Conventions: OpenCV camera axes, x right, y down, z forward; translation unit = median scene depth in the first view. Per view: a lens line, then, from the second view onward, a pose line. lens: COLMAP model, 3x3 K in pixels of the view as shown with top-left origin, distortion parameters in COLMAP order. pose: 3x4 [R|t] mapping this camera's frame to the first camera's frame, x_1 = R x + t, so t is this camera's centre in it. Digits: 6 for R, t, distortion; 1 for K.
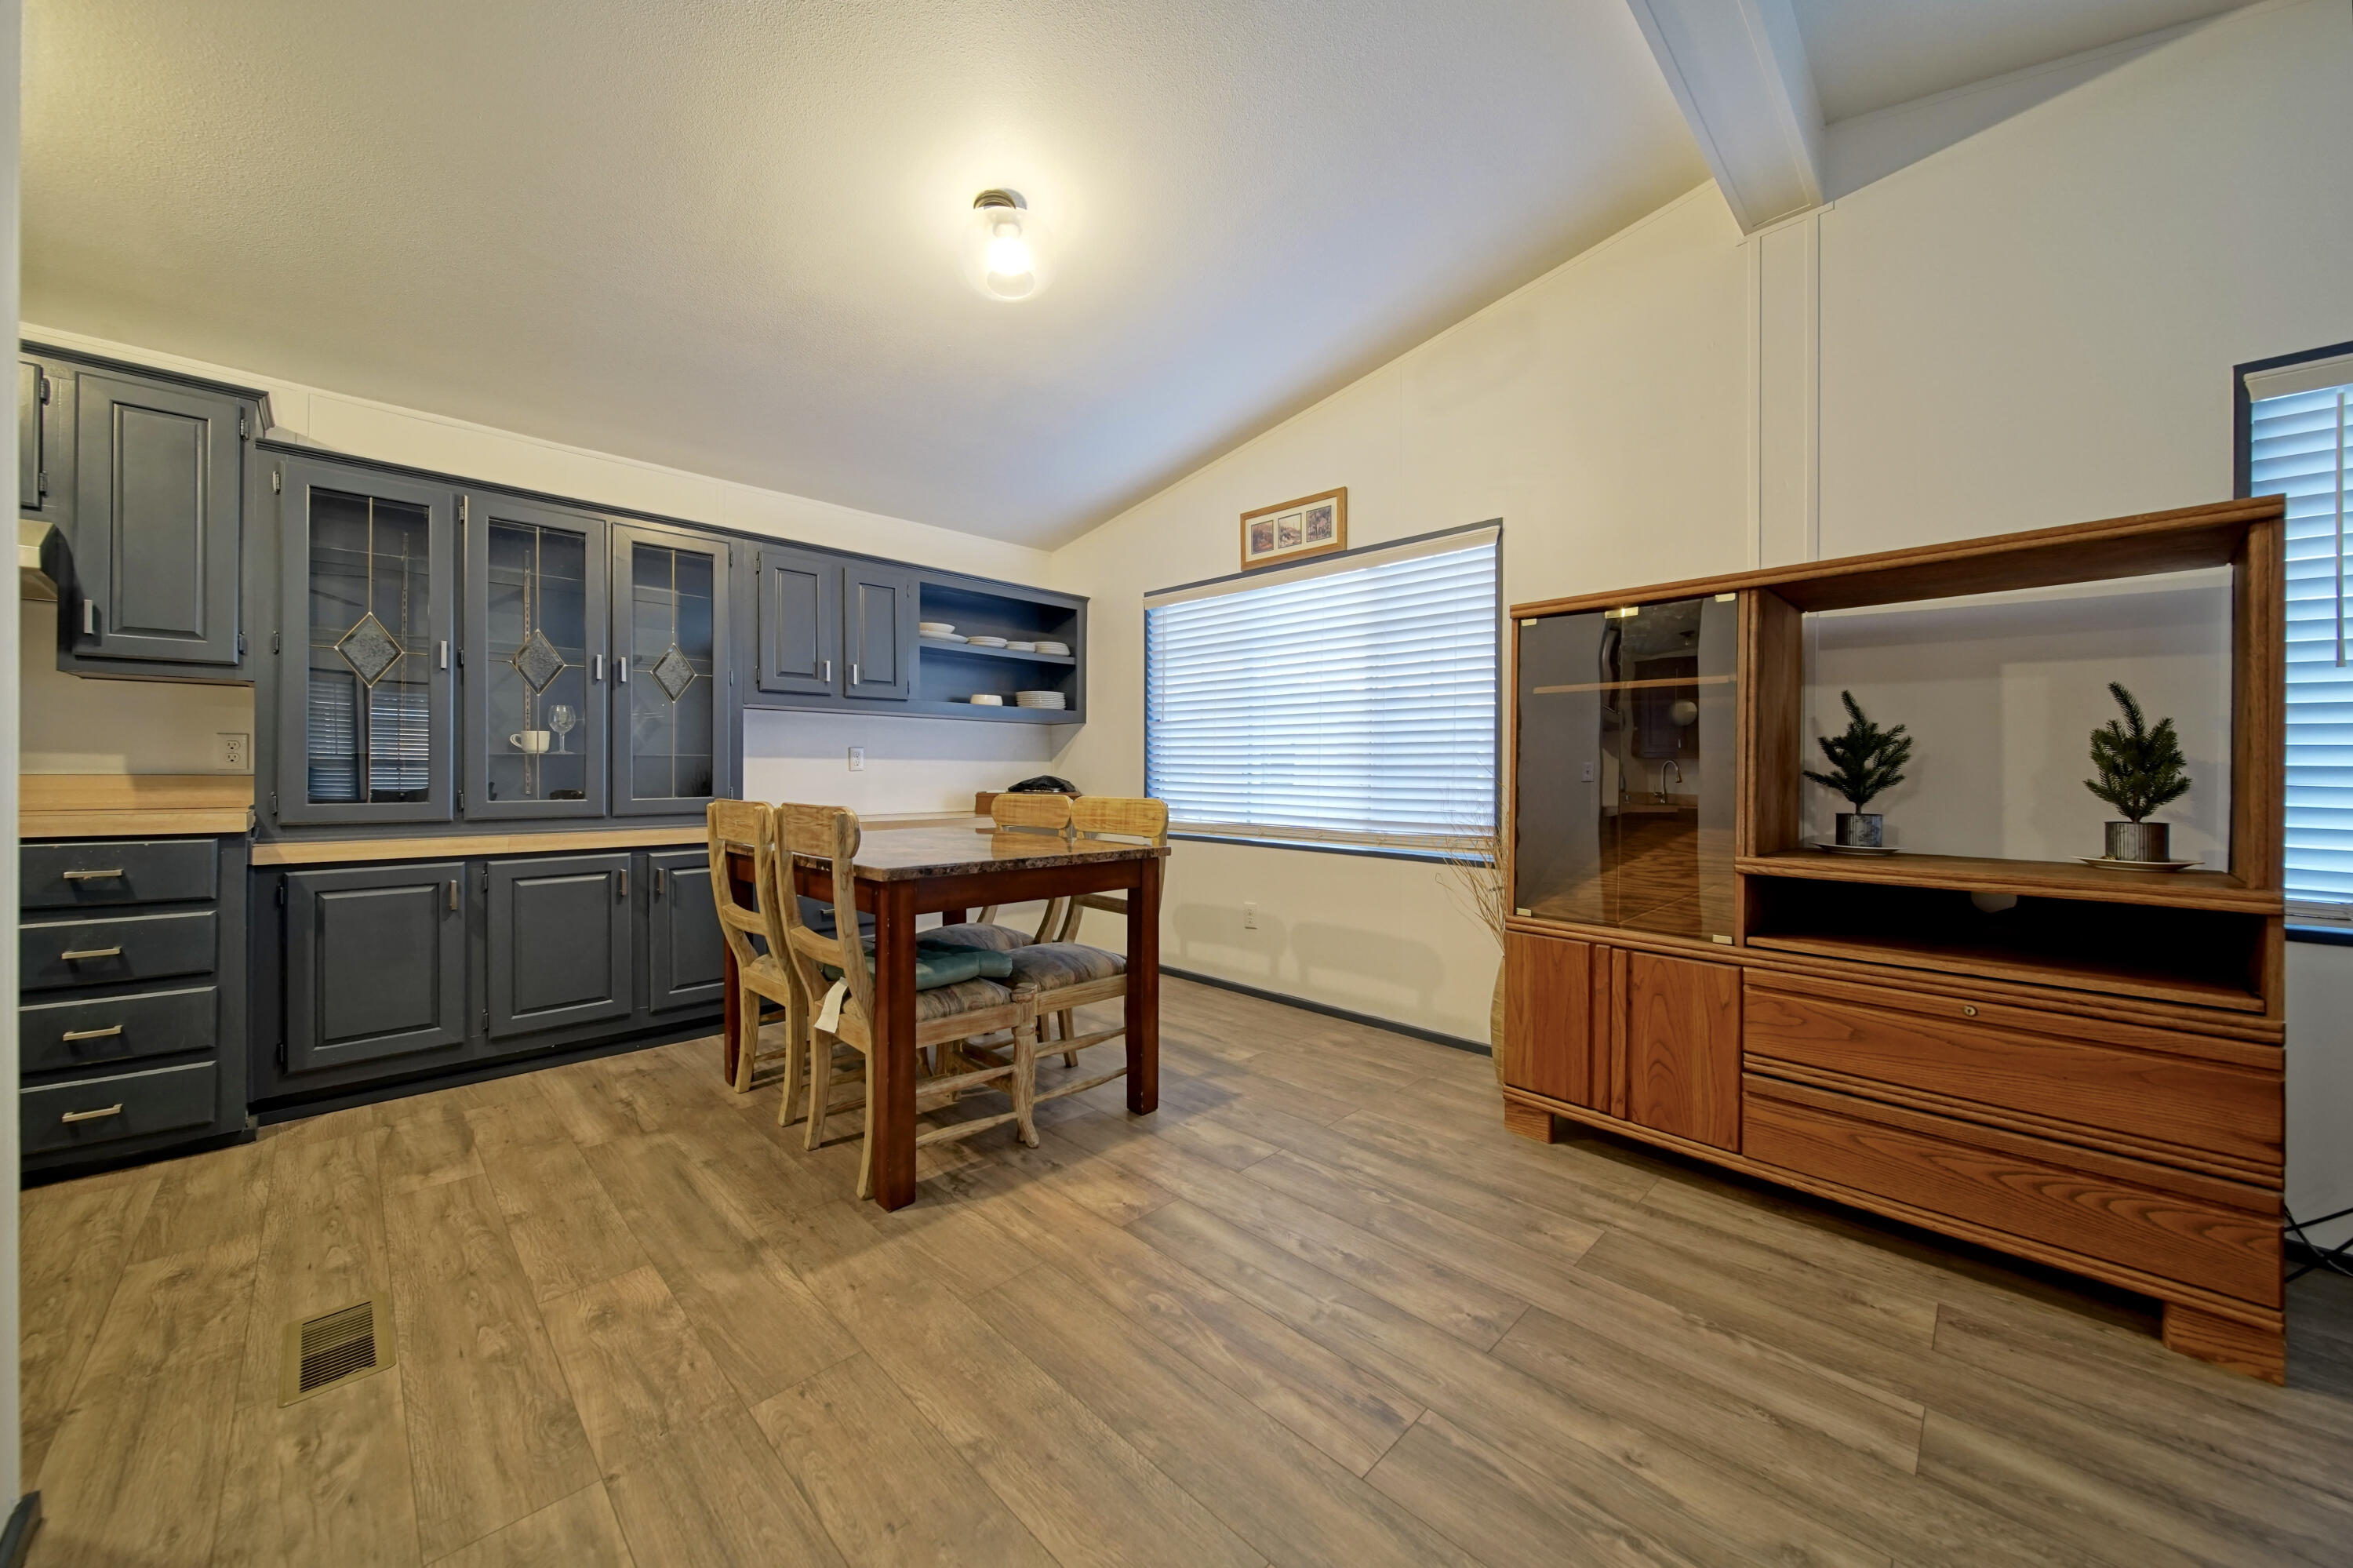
lens RADIAL K [[836.3, 0, 1172.2], [0, 836.3, 776.3], [0, 0, 1]] dist [-0.000788, -0.000200]
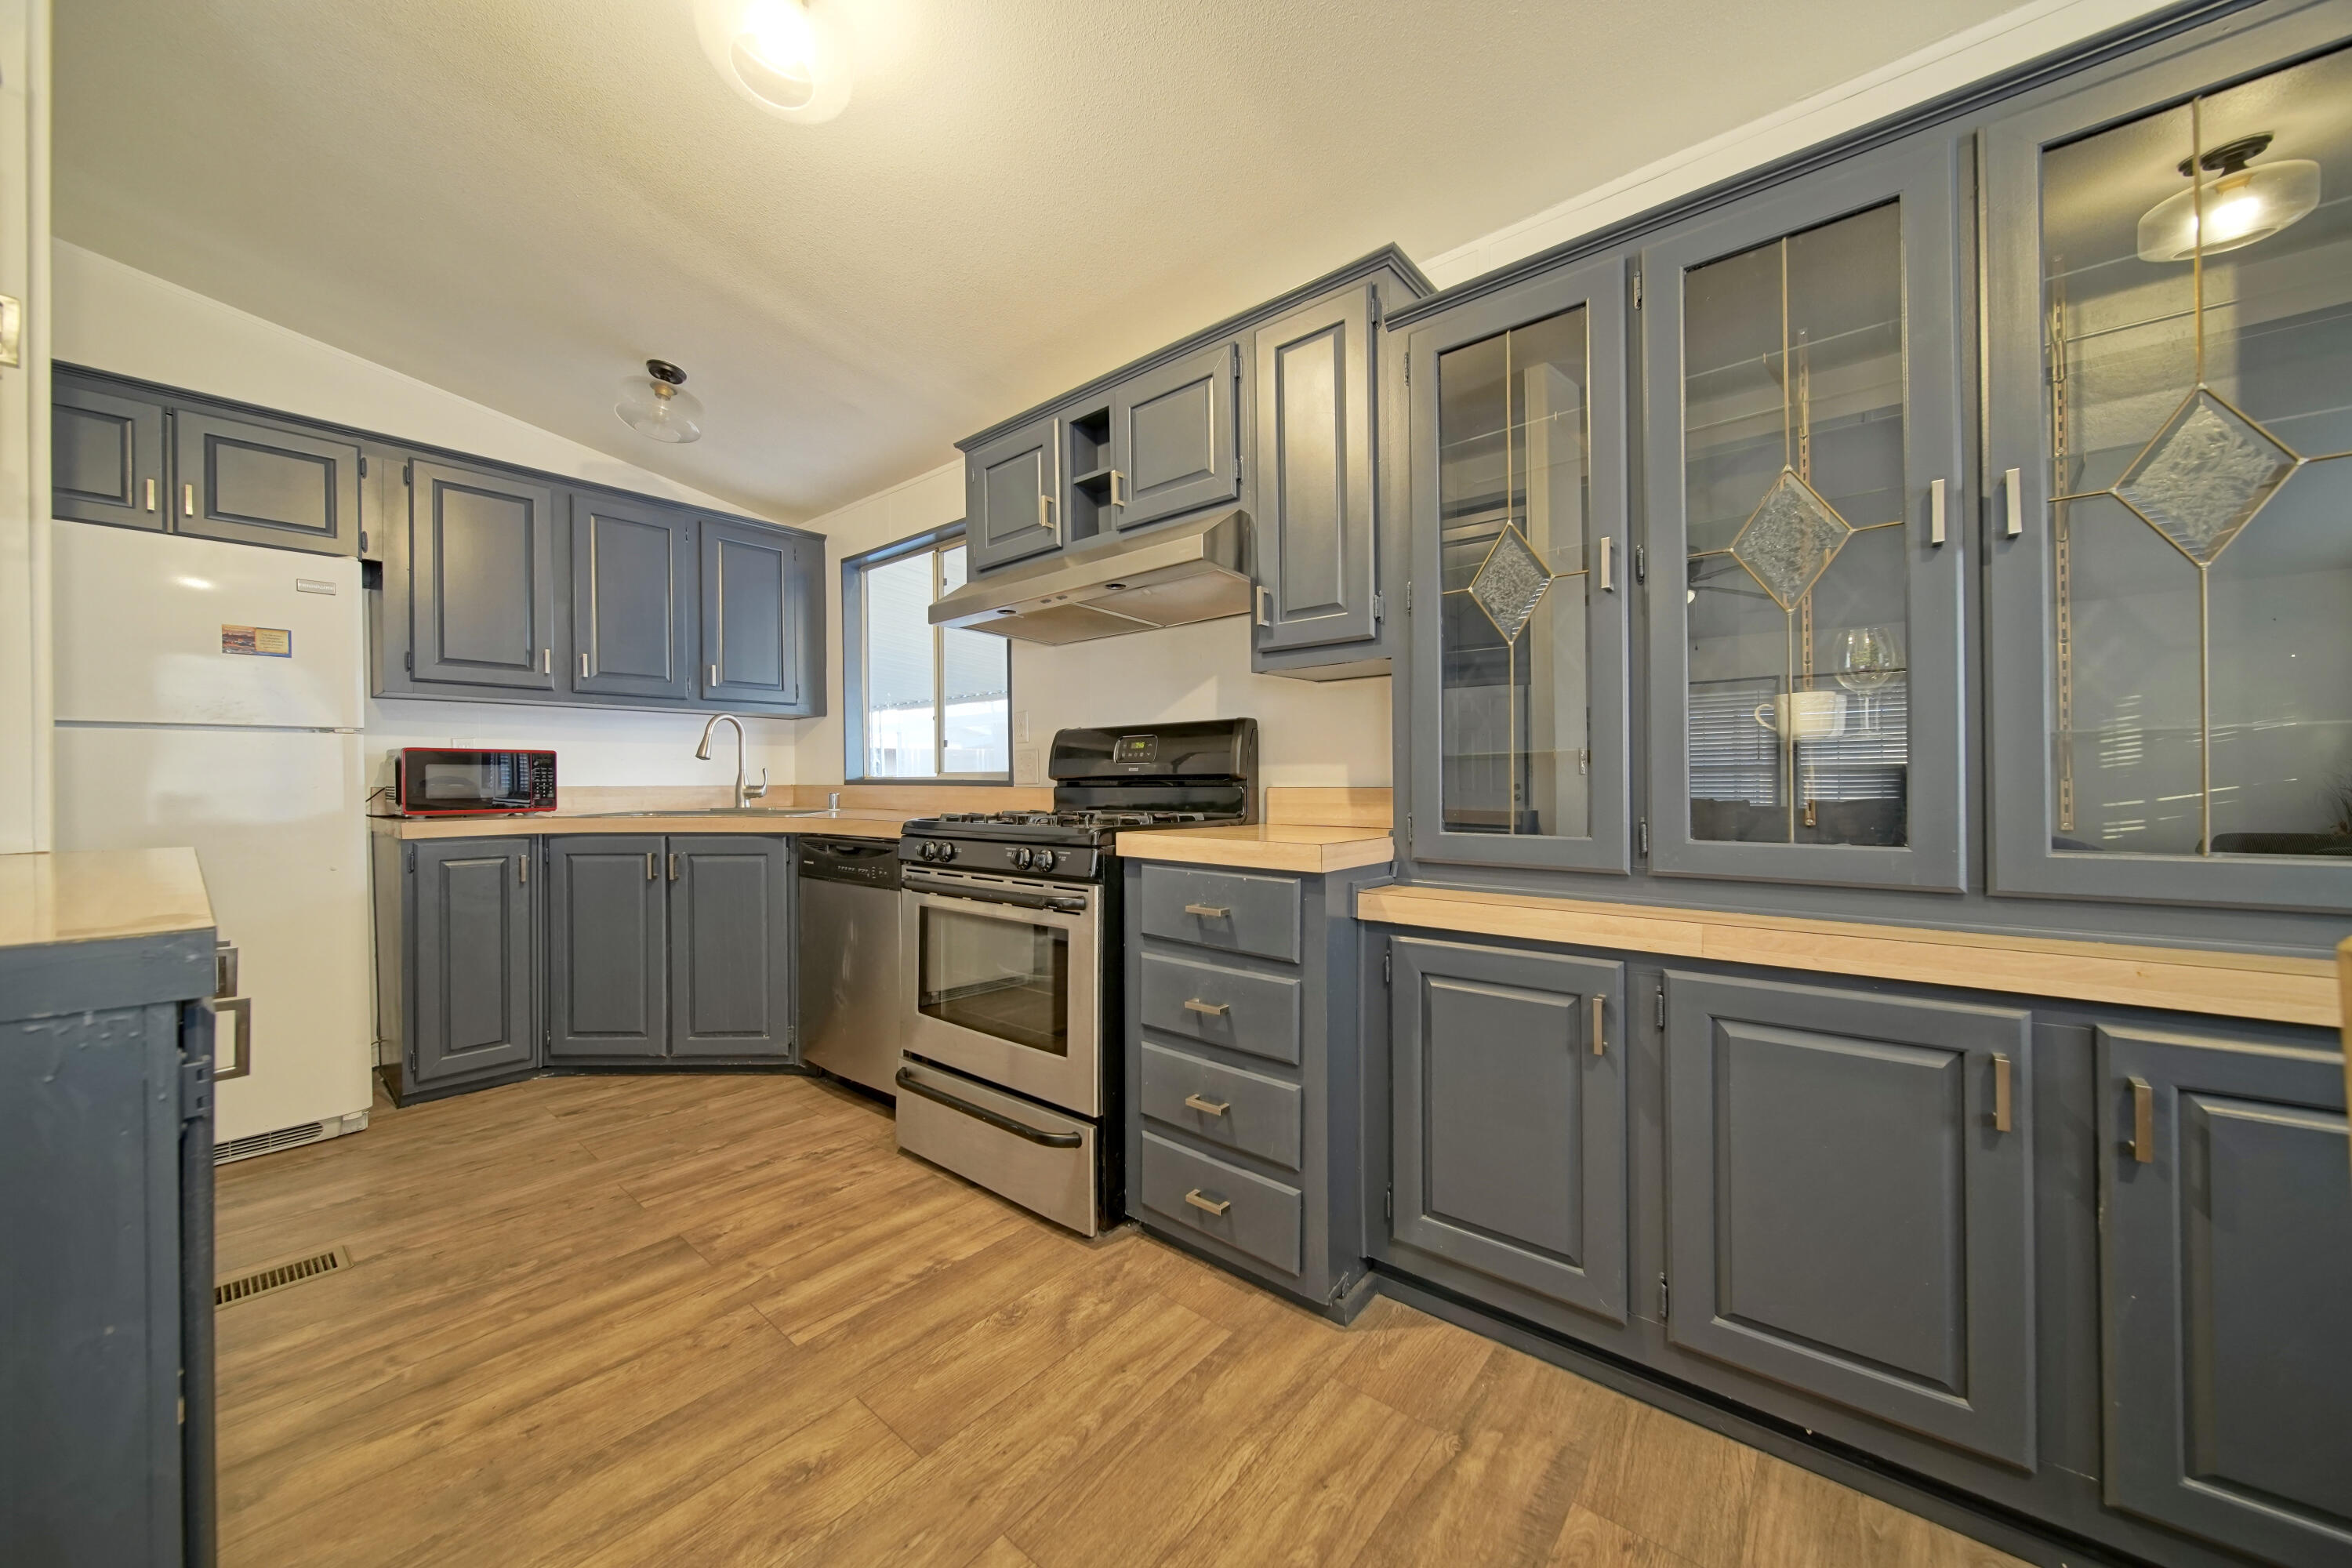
lens RADIAL K [[825.1, 0, 1171.9], [0, 825.1, 783.5], [0, 0, 1]] dist [0.000863, -0.001765]
pose [[0.083285, -0.004314, -0.996516, -0.397087], [0.002958, 0.999987, -0.004081, -0.003526], [0.996521, -0.002607, 0.083296, 0.729071]]
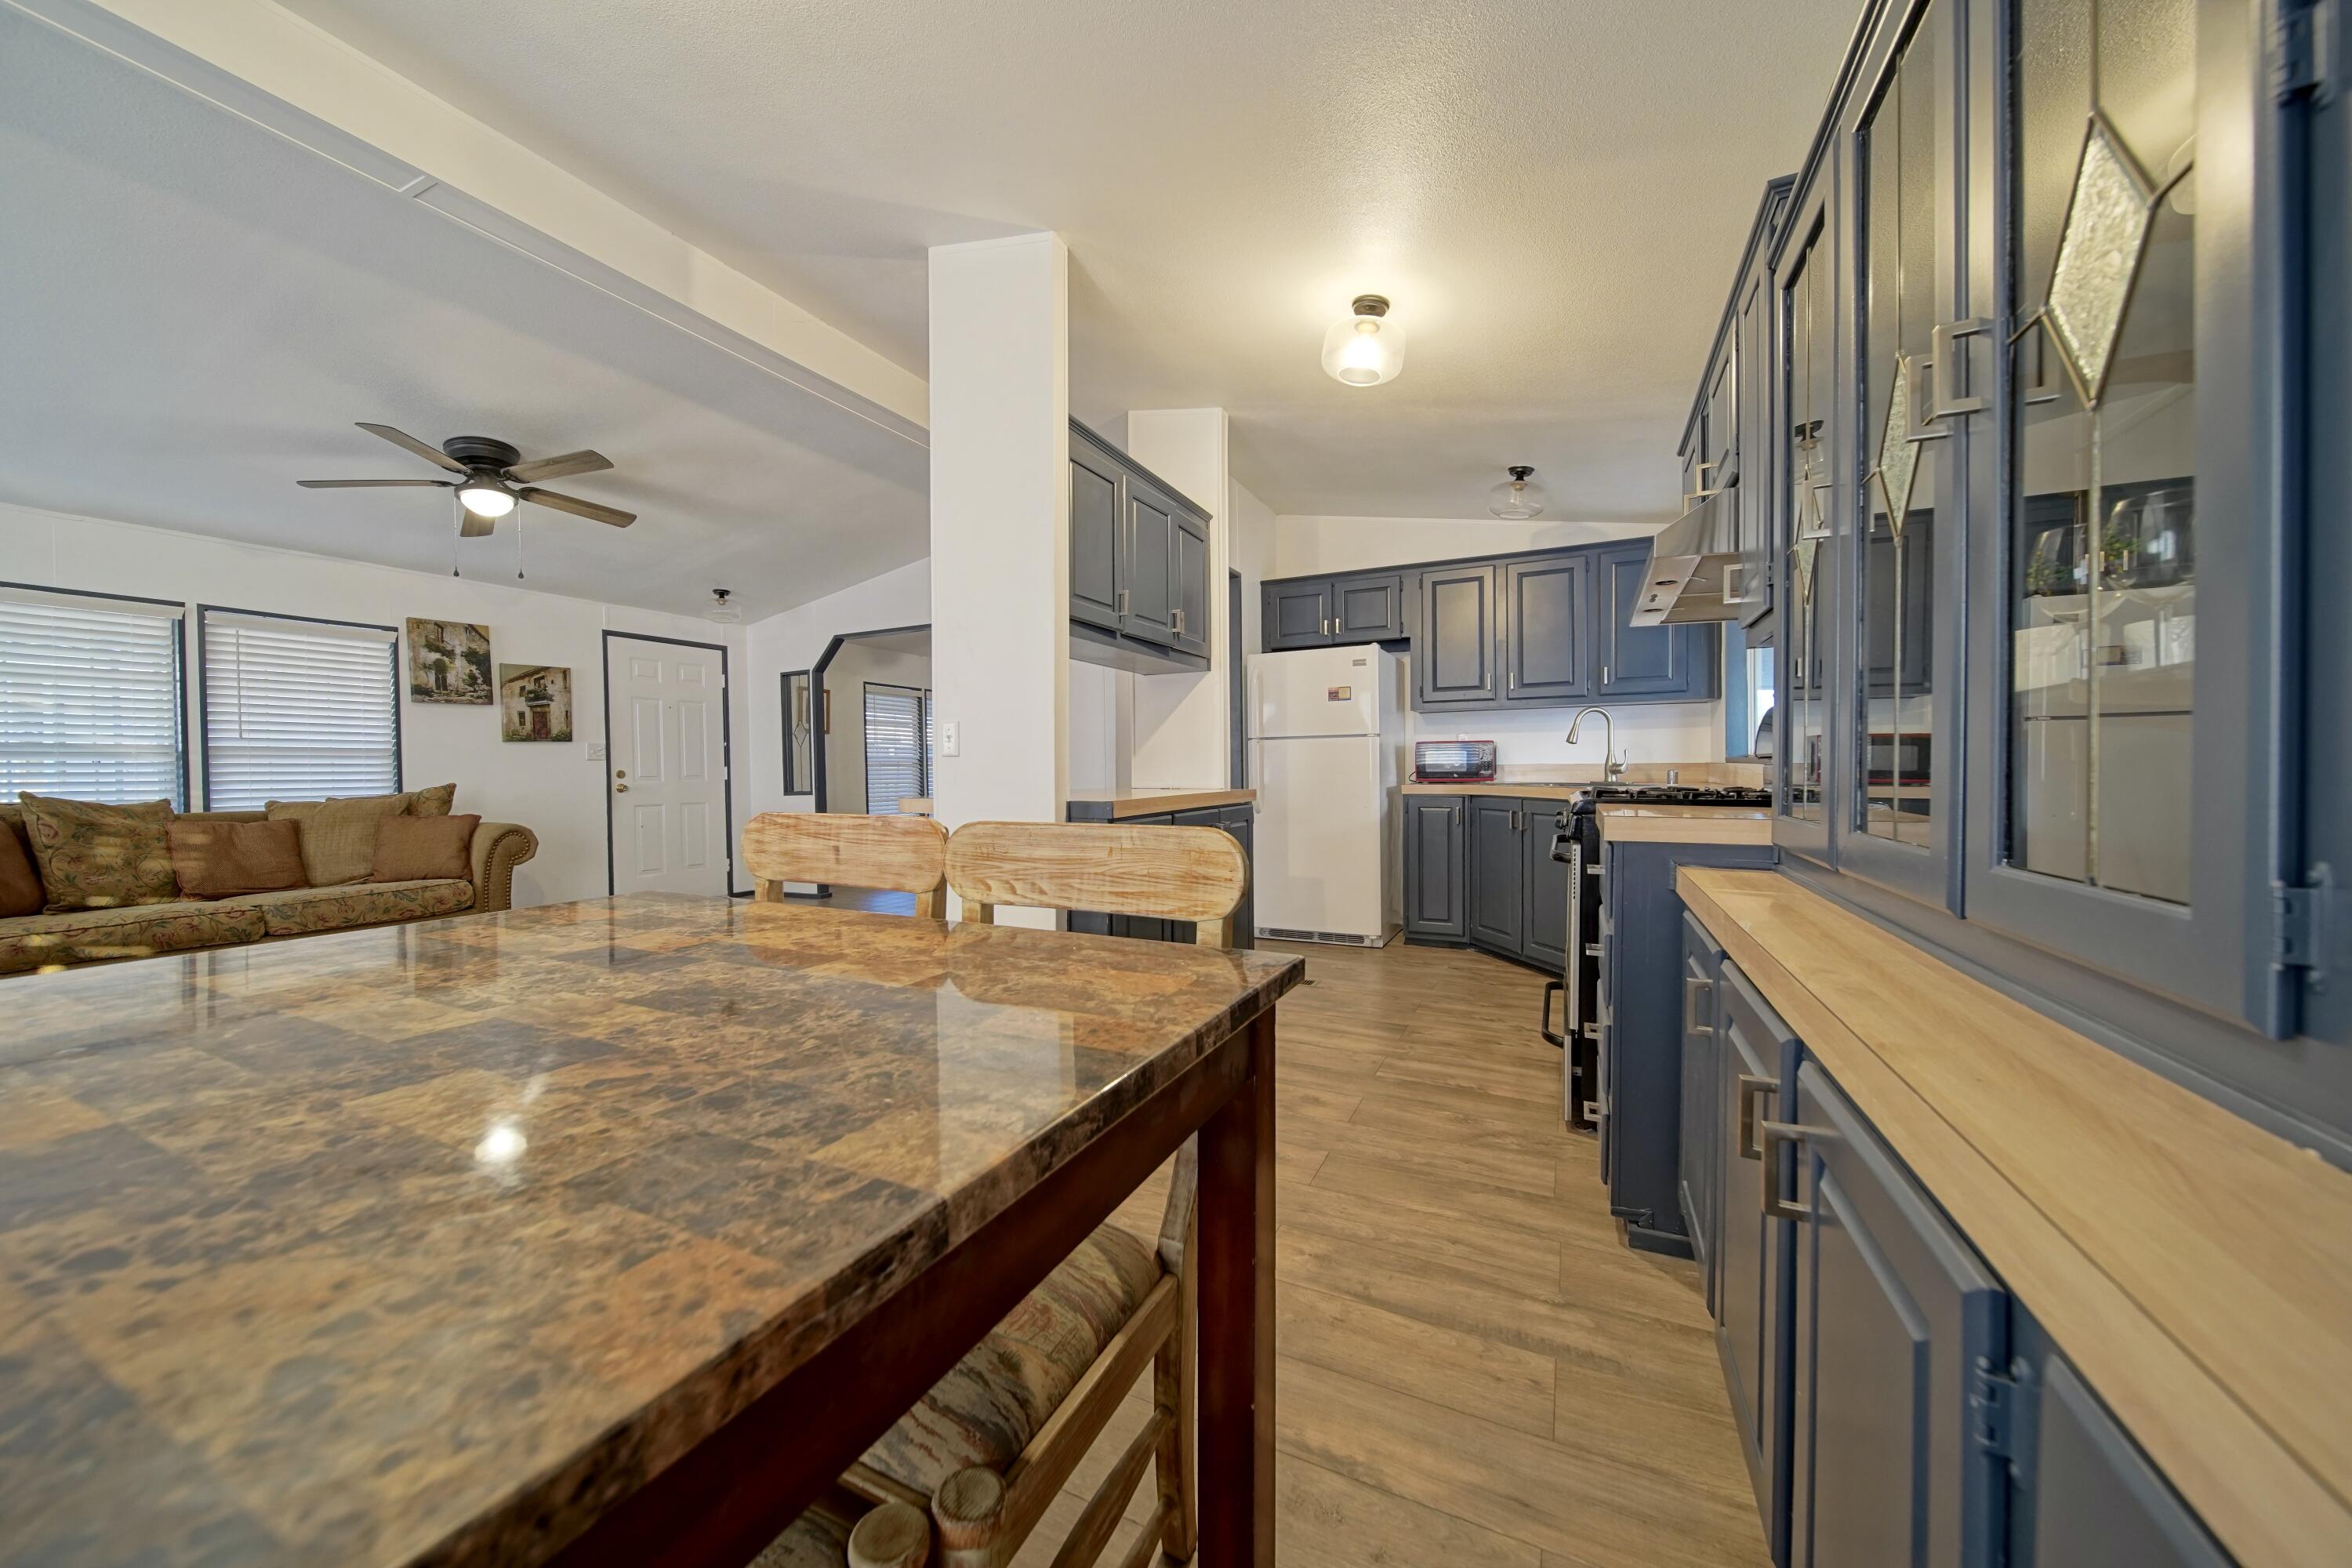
lens RADIAL K [[825.1, 0, 1171.9], [0, 825.1, 783.5], [0, 0, 1]] dist [0.000863, -0.001765]
pose [[-0.945887, 0.008188, -0.324394, -0.417569], [0.001513, 0.999782, 0.020822, -0.003379], [0.324494, 0.019204, -0.945693, 1.423727]]
